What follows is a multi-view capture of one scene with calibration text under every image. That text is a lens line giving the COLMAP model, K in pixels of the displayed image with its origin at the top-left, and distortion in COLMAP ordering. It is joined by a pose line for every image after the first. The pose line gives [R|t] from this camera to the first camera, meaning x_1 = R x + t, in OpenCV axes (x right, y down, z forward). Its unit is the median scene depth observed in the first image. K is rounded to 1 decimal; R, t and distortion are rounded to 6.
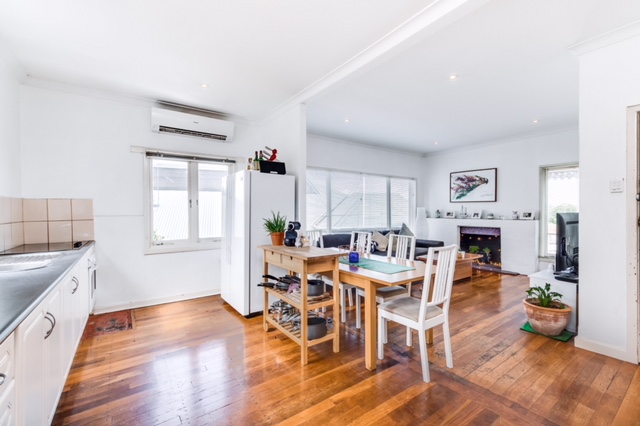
lens RADIAL K [[288.2, 0, 320.0], [0, 288.2, 213.0], [0, 0, 1]] dist [-0.002047, -0.000374]
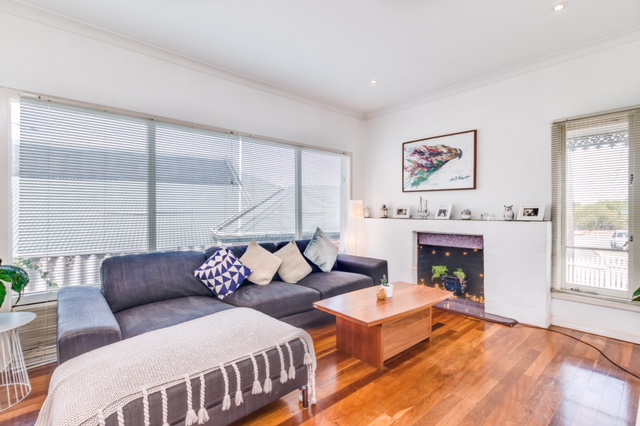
lens RADIAL K [[299.3, 0, 327.0], [0, 299.3, 212.7], [0, 0, 1]] dist [-0.001398, -0.000366]
pose [[0.995578, -0.002160, 0.093913, 0.254427], [0.002114, 0.999998, 0.000580, 0.005998], [-0.093914, -0.000379, 0.995580, 0.423547]]
